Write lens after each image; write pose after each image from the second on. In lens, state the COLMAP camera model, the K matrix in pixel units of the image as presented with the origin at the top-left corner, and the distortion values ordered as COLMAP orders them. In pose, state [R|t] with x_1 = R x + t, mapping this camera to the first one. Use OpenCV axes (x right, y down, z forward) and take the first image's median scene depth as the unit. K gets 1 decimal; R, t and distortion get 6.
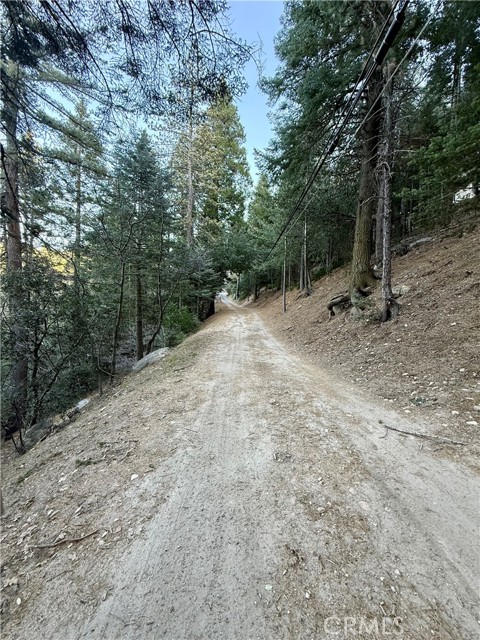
lens RADIAL K [[254.0, 0, 237.6], [0, 254.0, 315.7], [0, 0, 1]] dist [-0.000583, 0.000568]
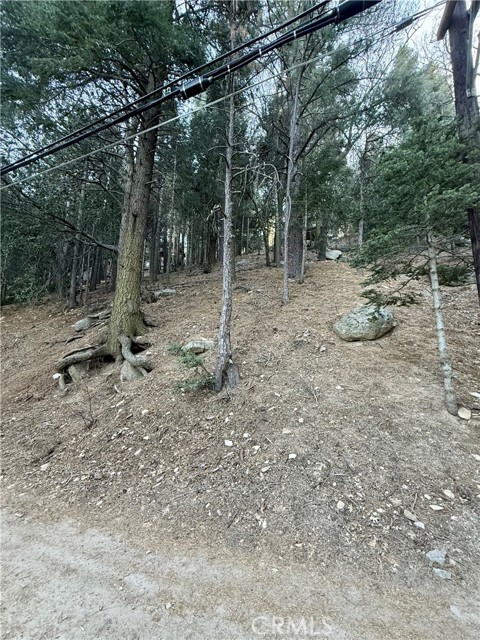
lens RADIAL K [[254.0, 0, 241.5], [0, 254.0, 316.1], [0, 0, 1]] dist [-0.000583, 0.000568]
pose [[0.344707, 0.153408, 0.926090, -0.014301], [0.044547, 0.982771, -0.179379, -0.013474], [-0.937653, 0.103088, 0.331934, 0.218864]]
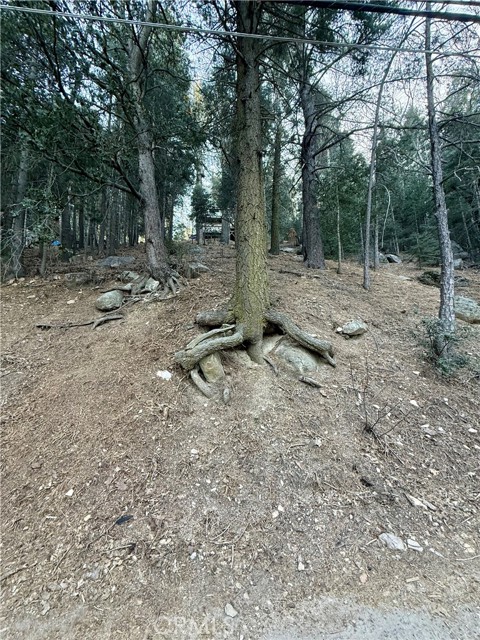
lens RADIAL K [[254.0, 0, 240.2], [0, 254.0, 321.0], [0, 0, 1]] dist [-0.000583, 0.000568]
pose [[-0.147215, 0.131275, 0.980354, 0.001093], [0.088132, 0.988952, -0.119192, -0.019036], [-0.985170, 0.068854, -0.157159, 0.499247]]
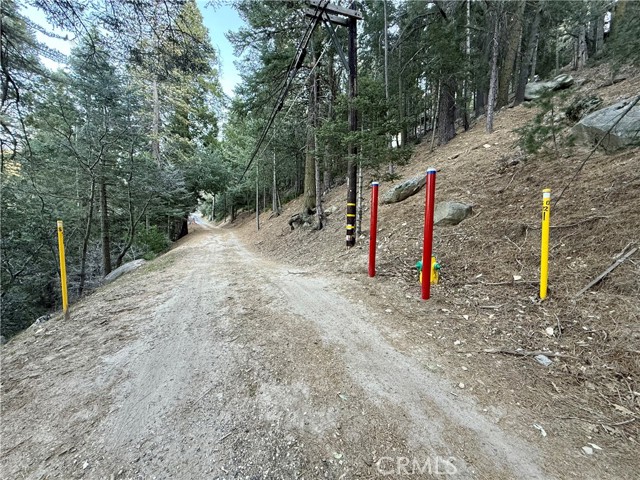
lens RADIAL K [[254.0, 0, 318.5], [0, 254.0, 240.1], [0, 0, 1]] dist [-0.000583, 0.000568]
pose [[0.925758, -0.026212, 0.377207, 0.005544], [0.023479, 0.999654, 0.011842, 0.019167], [-0.377386, -0.002107, 0.926053, -0.113408]]
